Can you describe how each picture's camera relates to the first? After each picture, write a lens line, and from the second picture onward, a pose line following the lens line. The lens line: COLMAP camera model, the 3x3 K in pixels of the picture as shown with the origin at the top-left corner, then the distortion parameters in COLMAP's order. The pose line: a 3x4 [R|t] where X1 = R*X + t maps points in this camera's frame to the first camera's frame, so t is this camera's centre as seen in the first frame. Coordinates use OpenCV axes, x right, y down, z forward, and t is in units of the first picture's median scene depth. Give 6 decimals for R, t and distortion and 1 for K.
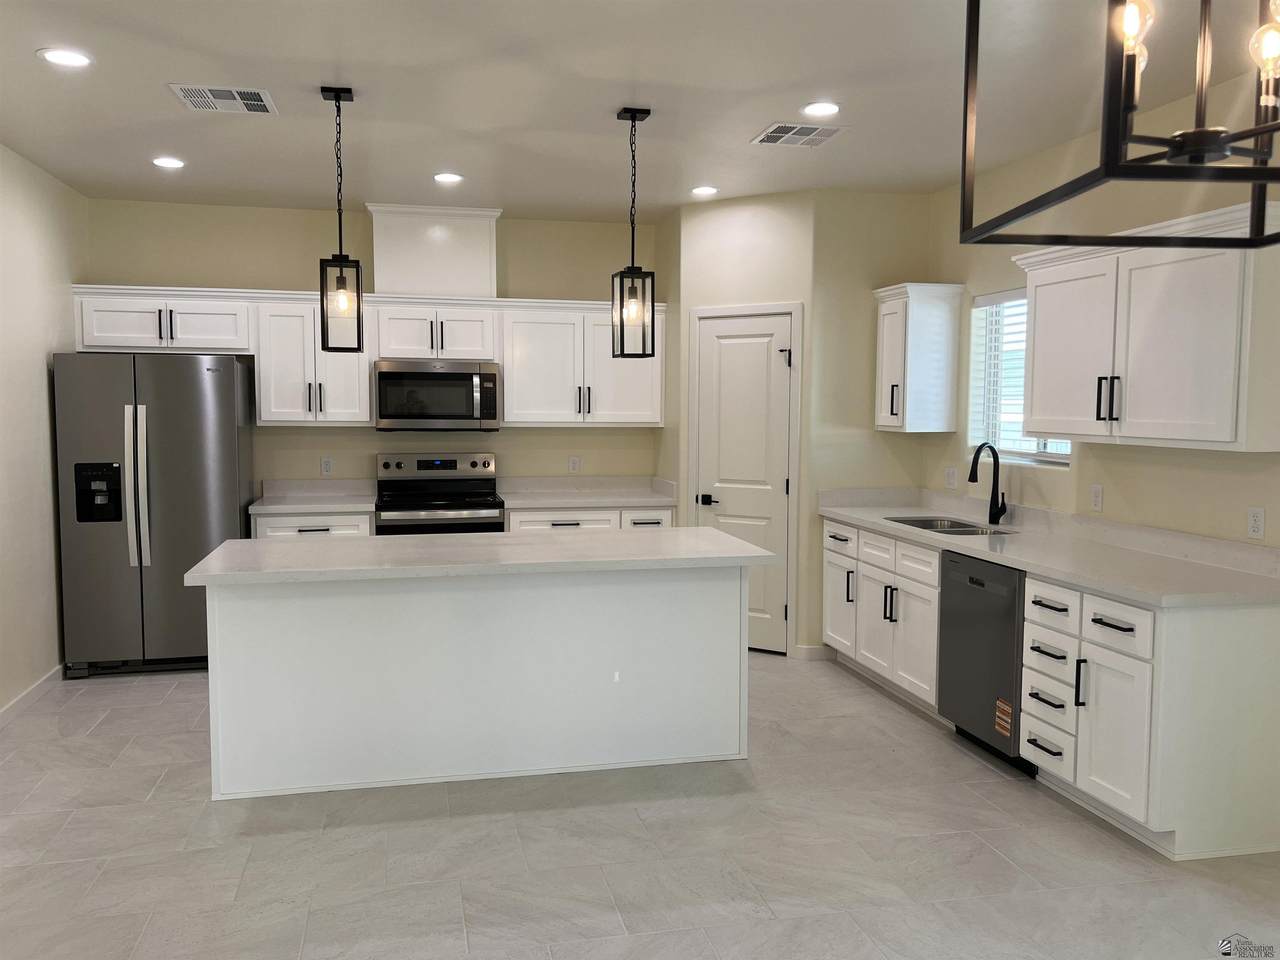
lens RADIAL K [[1060.5, 0, 640.0], [0, 1060.5, 480.0], [0, 0, 1]] dist [0.089582, -0.003405]
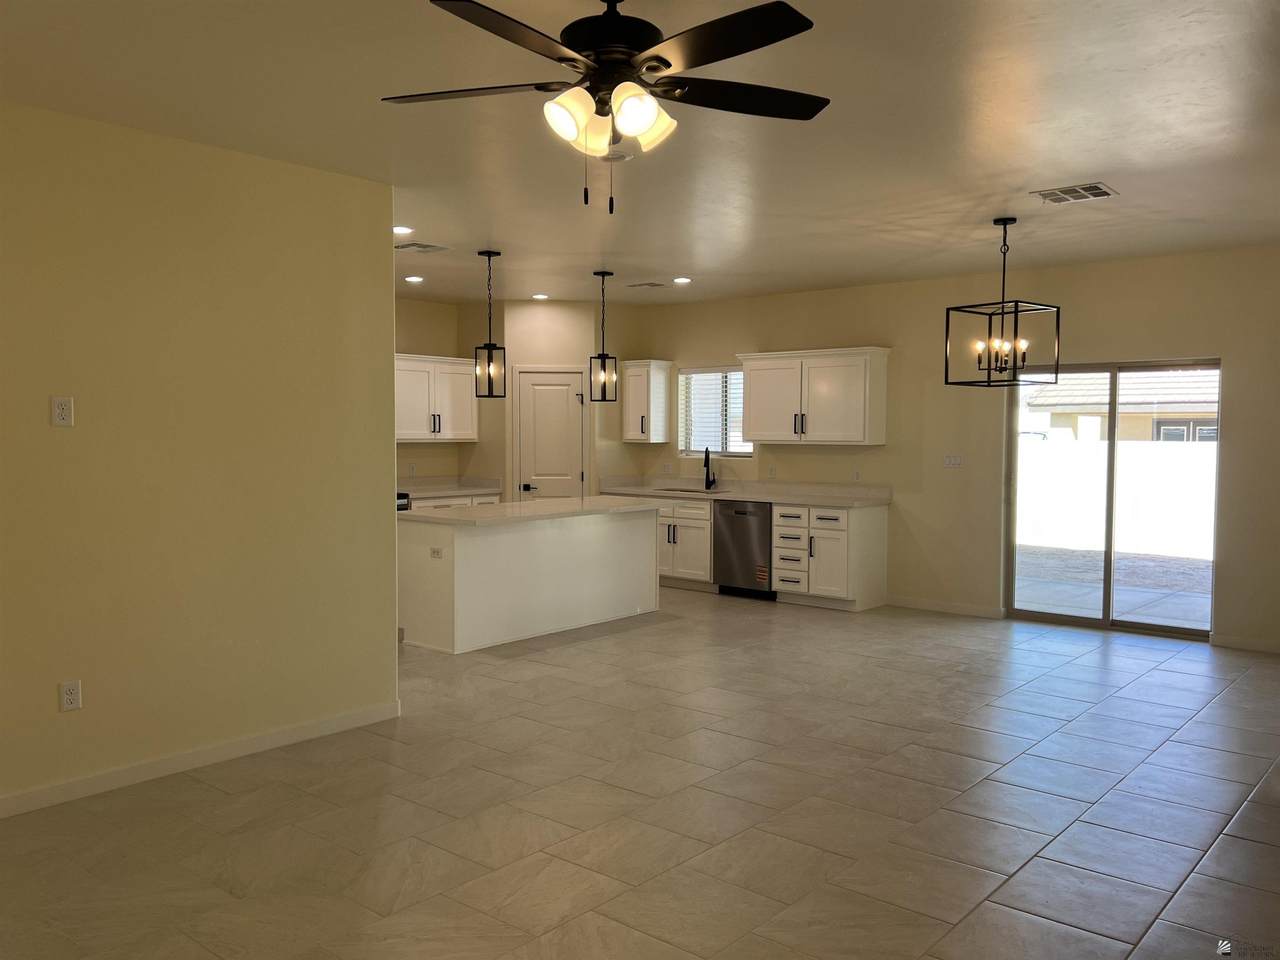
lens RADIAL K [[1060.5, 0, 640.0], [0, 1060.5, 480.0], [0, 0, 1]] dist [0.089582, -0.003405]
pose [[0.794566, -0.028337, 0.606516, -0.929652], [0.044583, 0.998937, -0.011734, 0.041512], [-0.605539, 0.036364, 0.794985, -0.435238]]
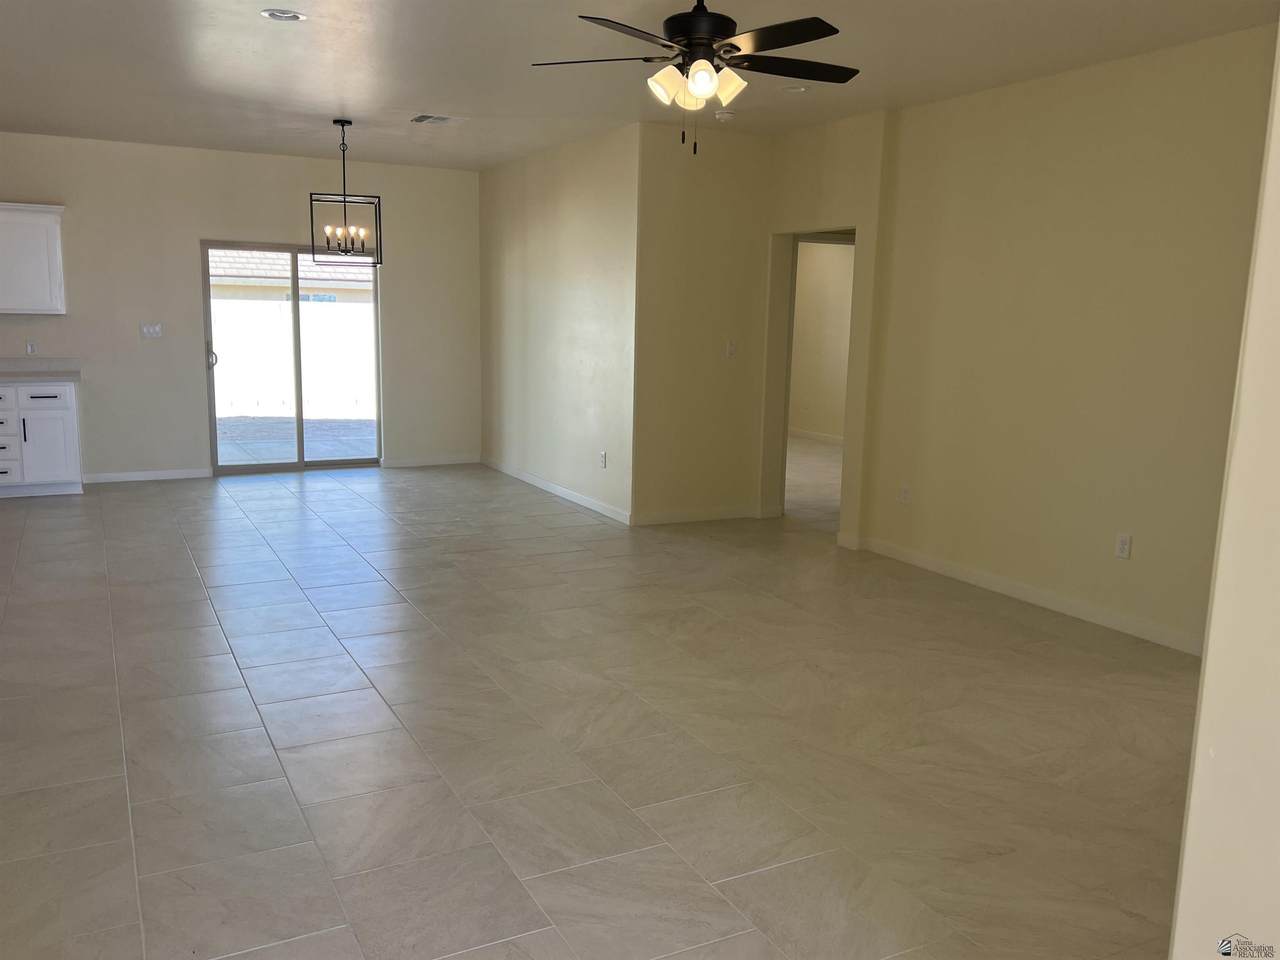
lens RADIAL K [[1060.5, 0, 640.0], [0, 1060.5, 480.0], [0, 0, 1]] dist [0.089582, -0.003405]
pose [[-0.244400, -0.161472, 0.956136, -1.384258], [0.063849, 0.981218, 0.182028, -0.016394], [-0.967570, 0.105536, -0.229500, 0.265938]]
